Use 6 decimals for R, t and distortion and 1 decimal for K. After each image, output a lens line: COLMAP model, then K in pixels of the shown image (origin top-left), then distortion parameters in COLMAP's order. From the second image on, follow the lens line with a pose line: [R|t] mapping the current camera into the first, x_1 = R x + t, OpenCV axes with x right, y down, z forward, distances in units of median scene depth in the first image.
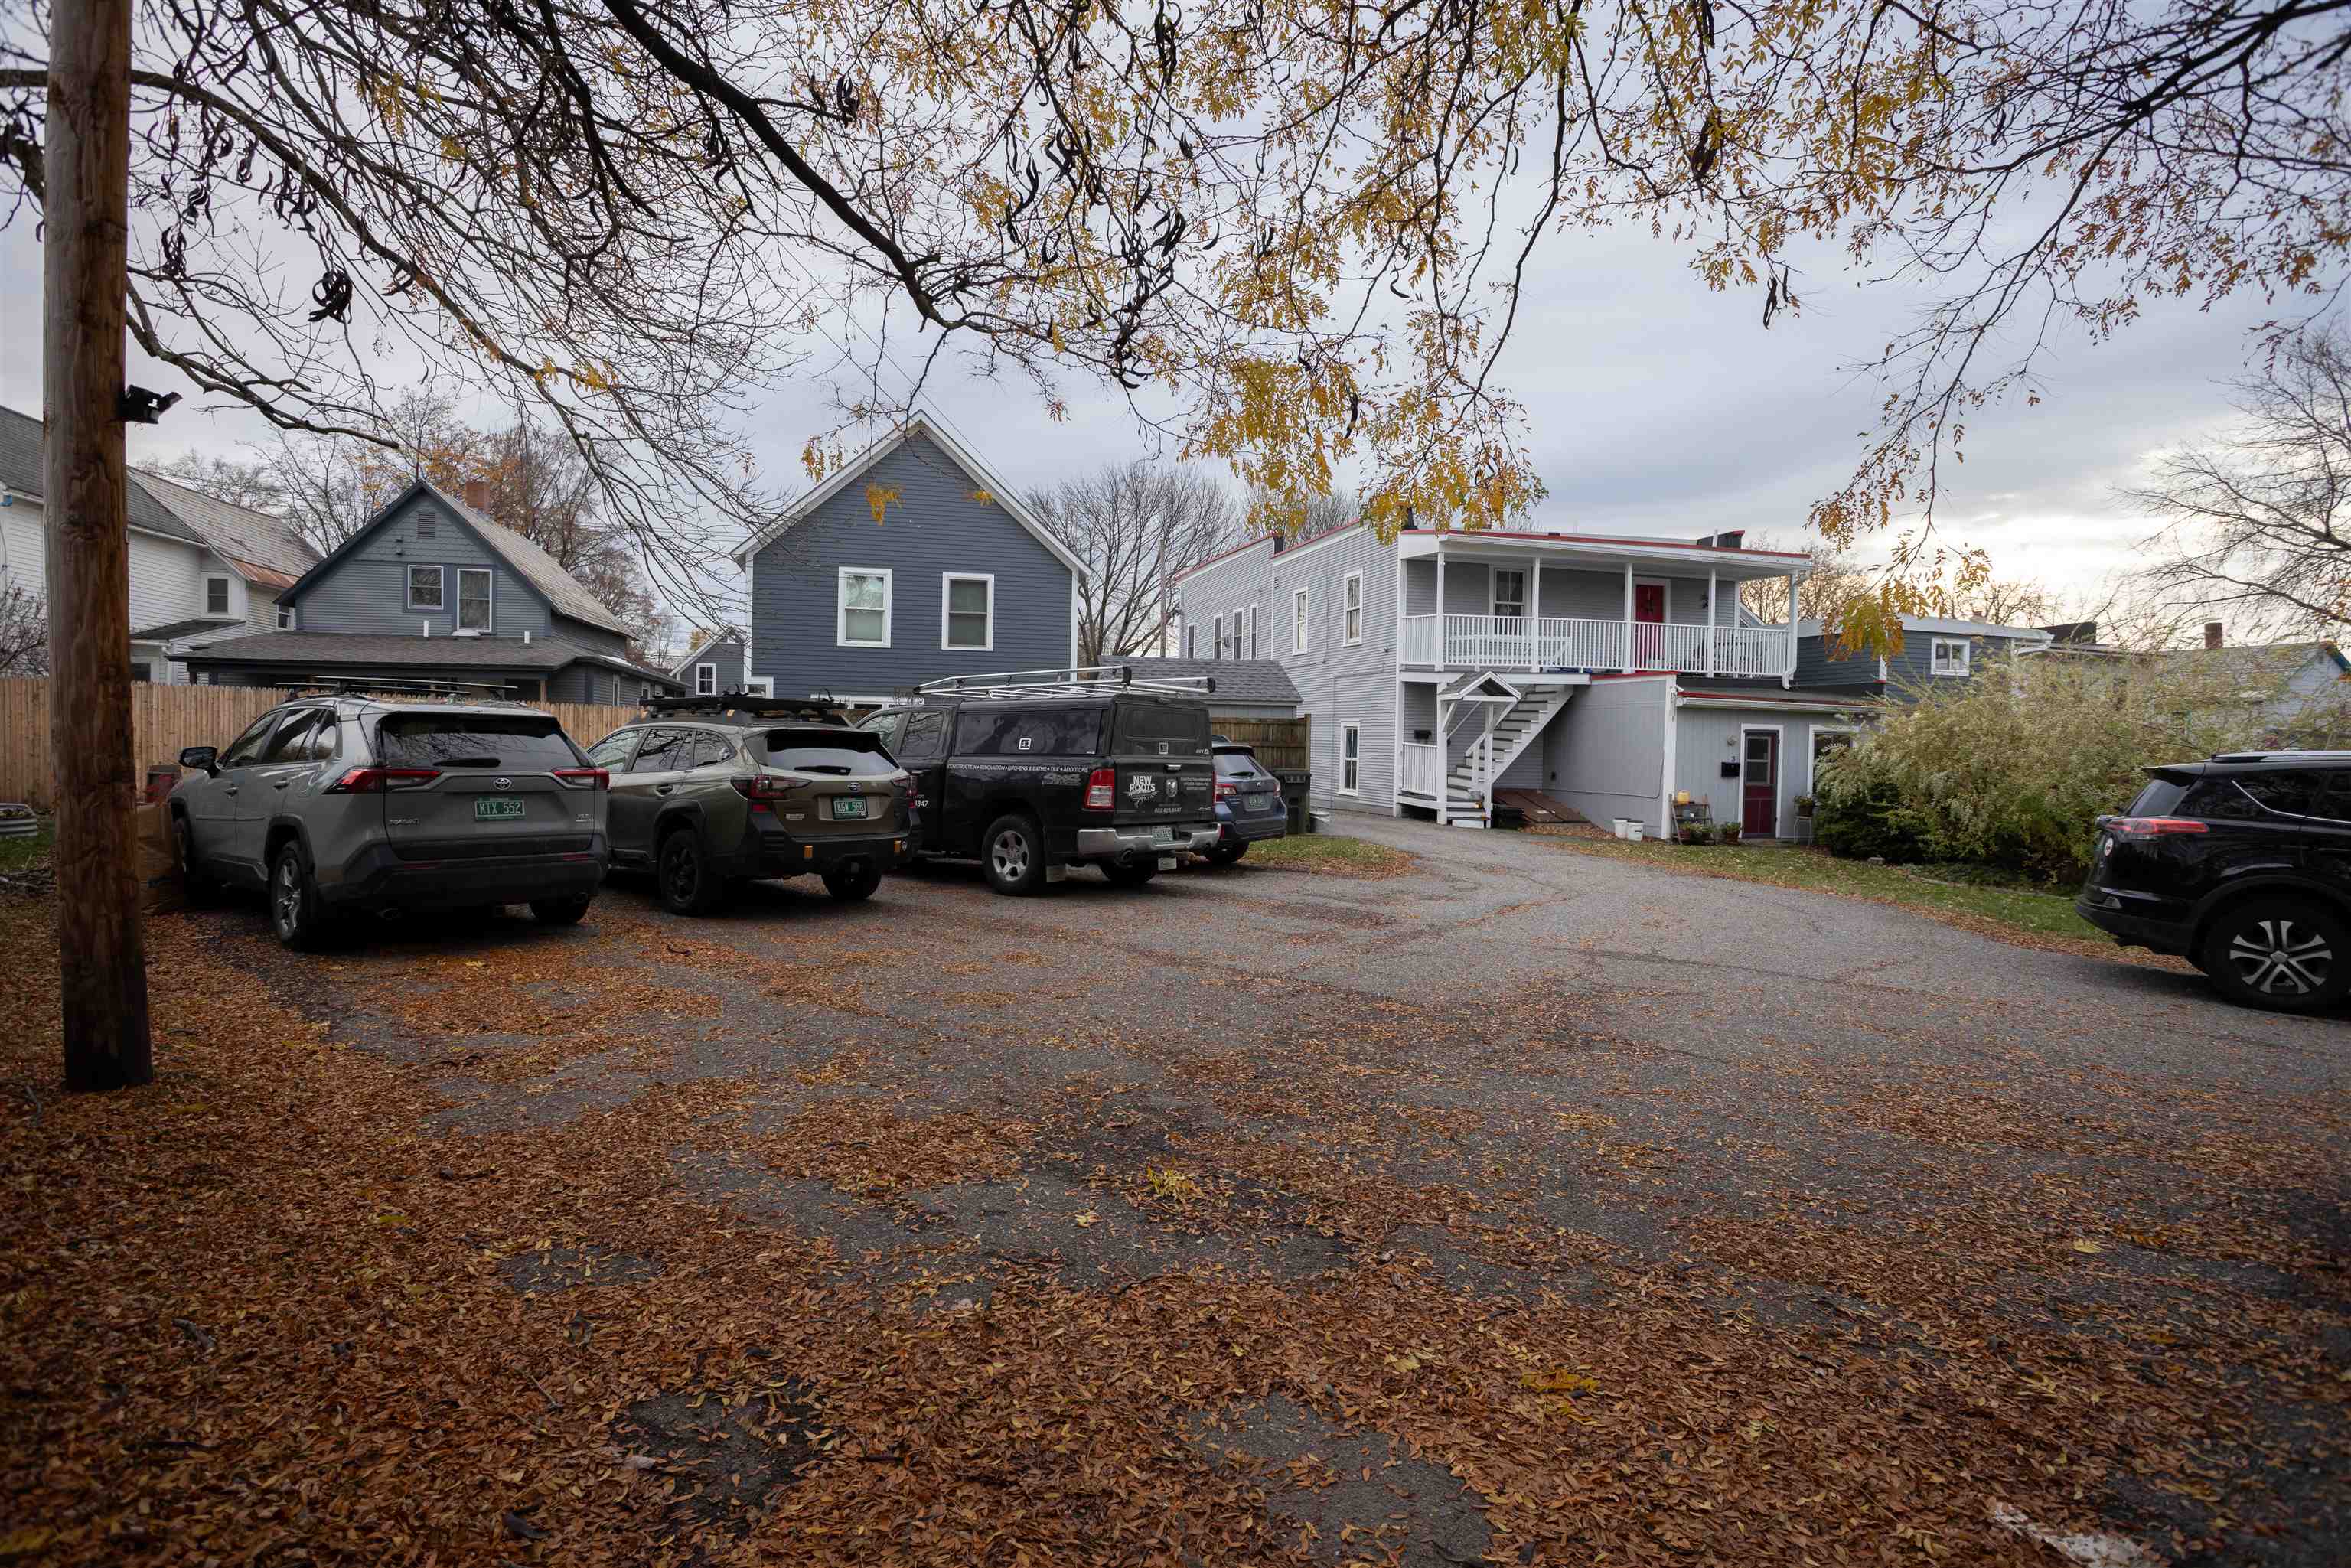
lens RADIAL K [[1216.8, 0, 1175.5], [0, 1216.8, 784.0], [0, 0, 1]] dist [-0.002189, 0.032650]
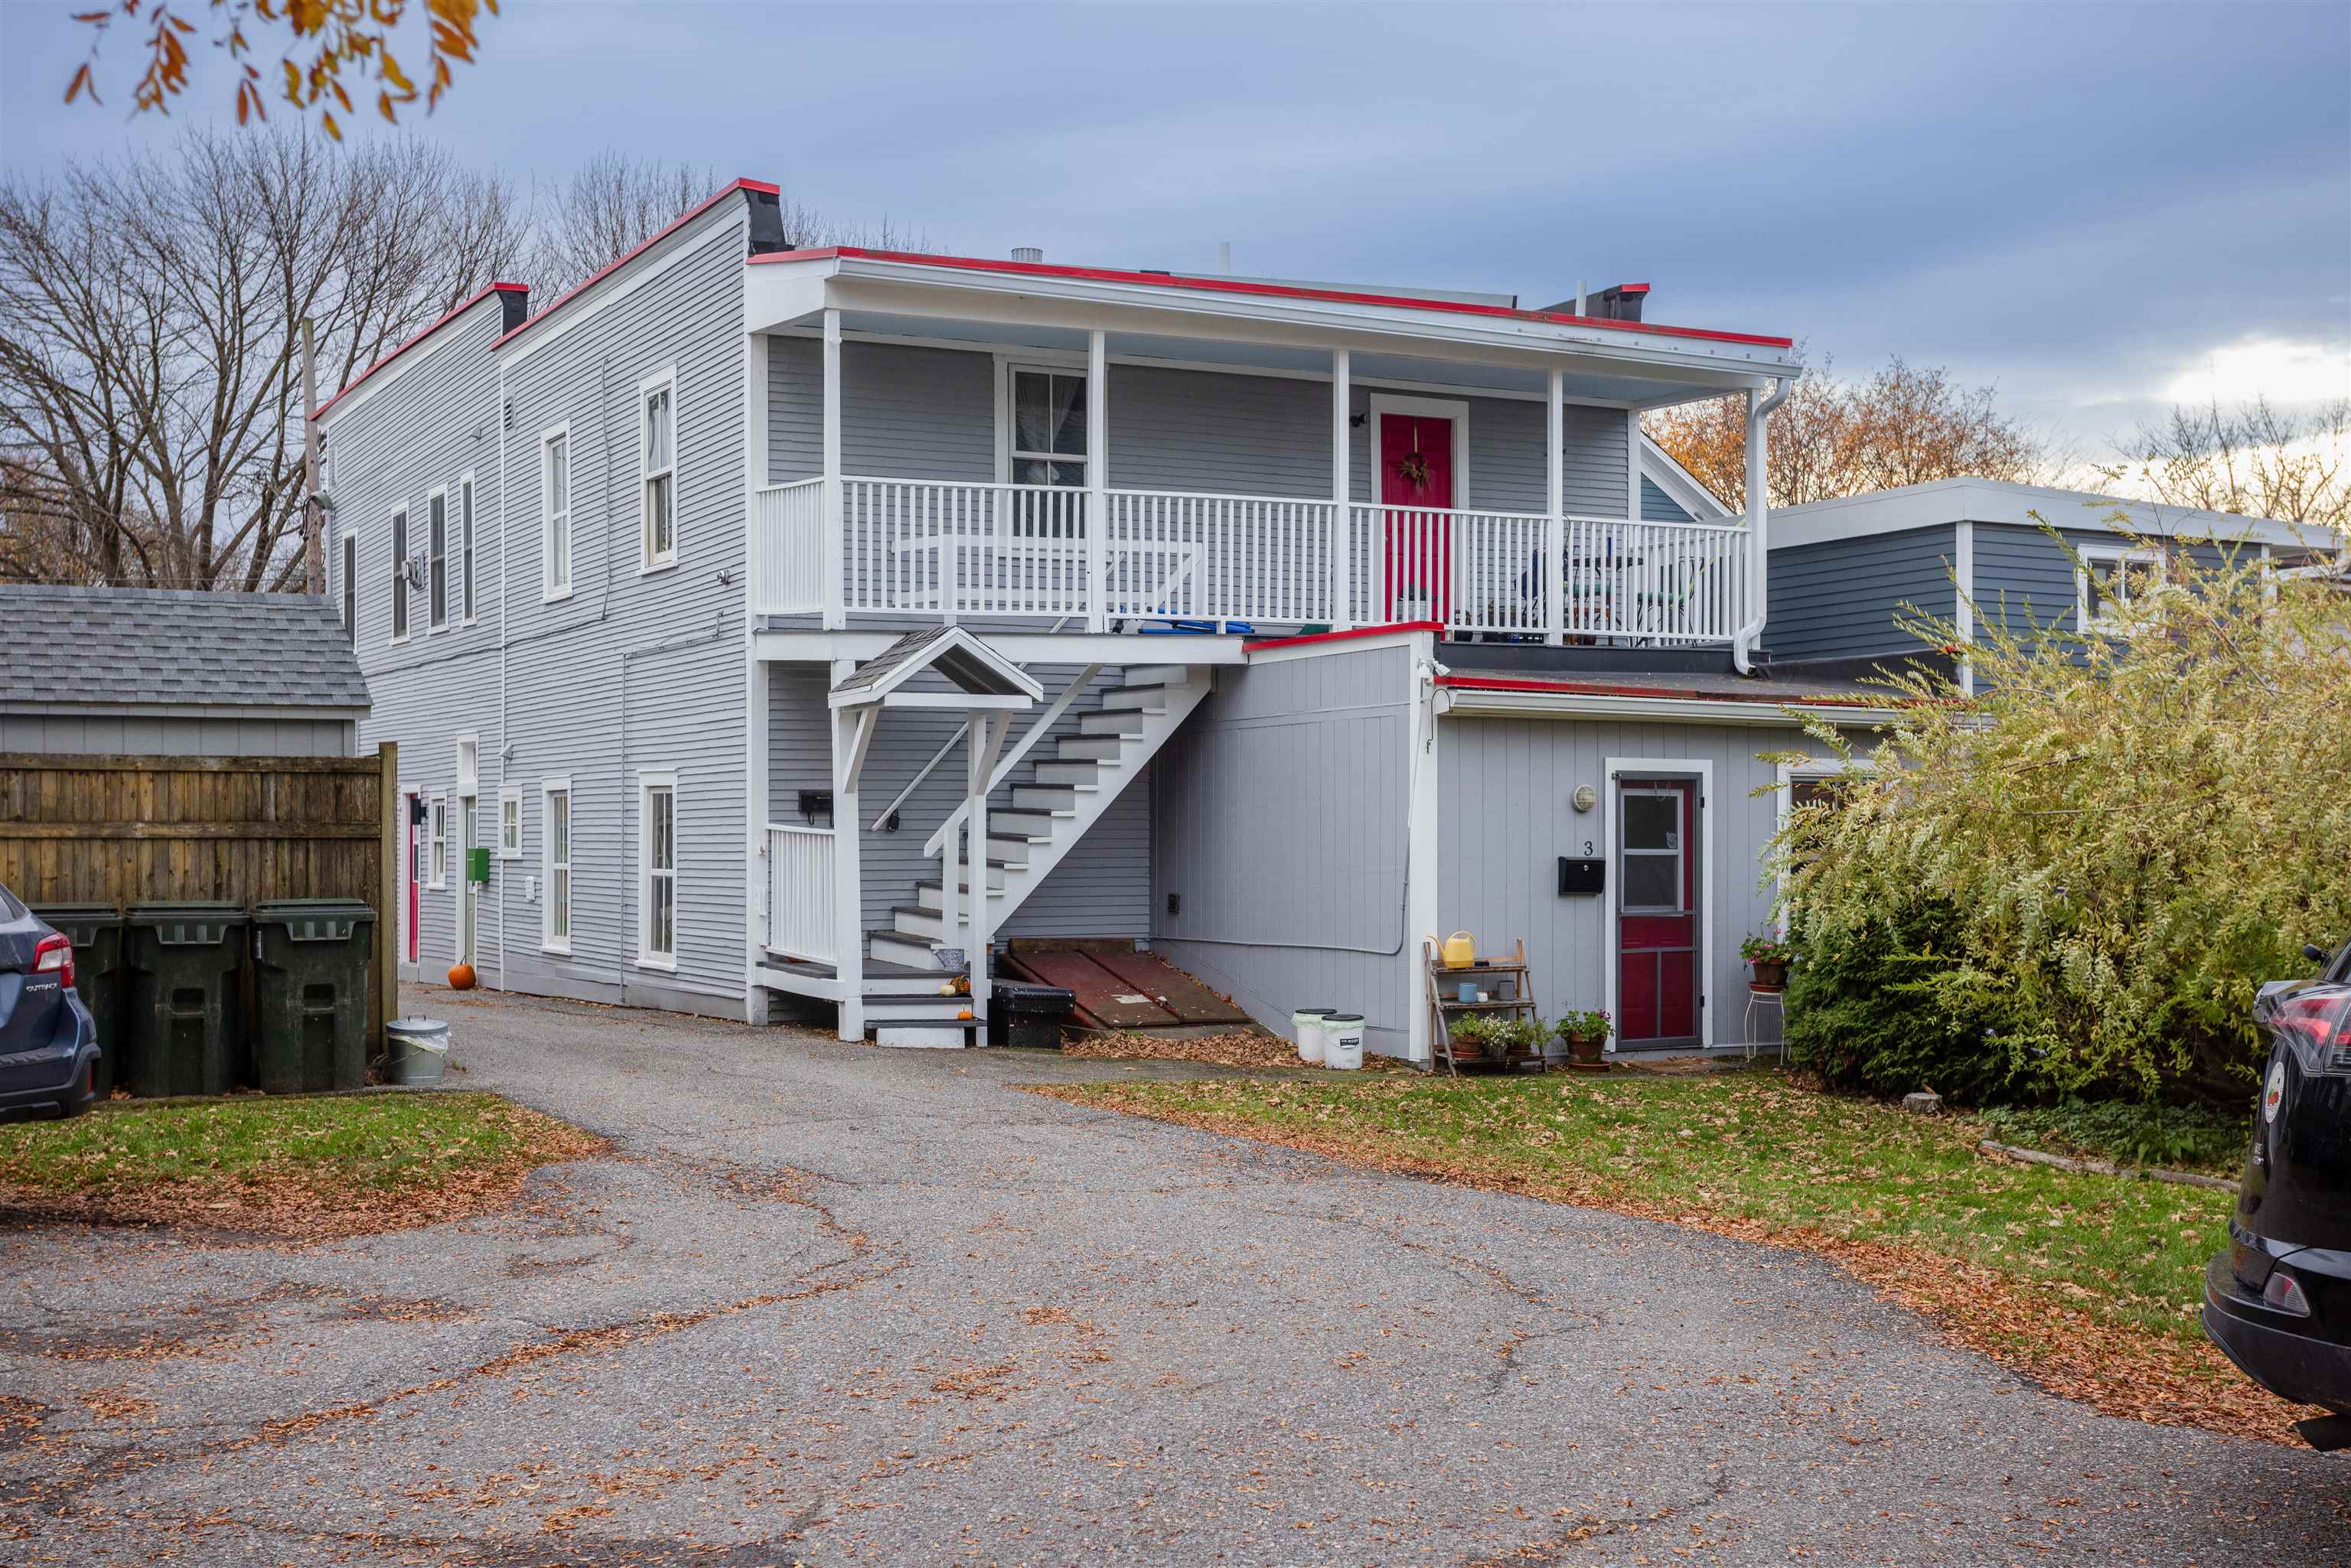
lens RADIAL K [[2614.9, 0, 1181.0], [0, 2614.9, 876.0], [0, 0, 1]] dist [0.114496, 0.087241]
pose [[0.985389, -0.022014, 0.168891, 0.187061], [0.026228, 0.999397, -0.022765, 0.003764], [-0.168288, 0.026862, 0.985372, 0.197622]]
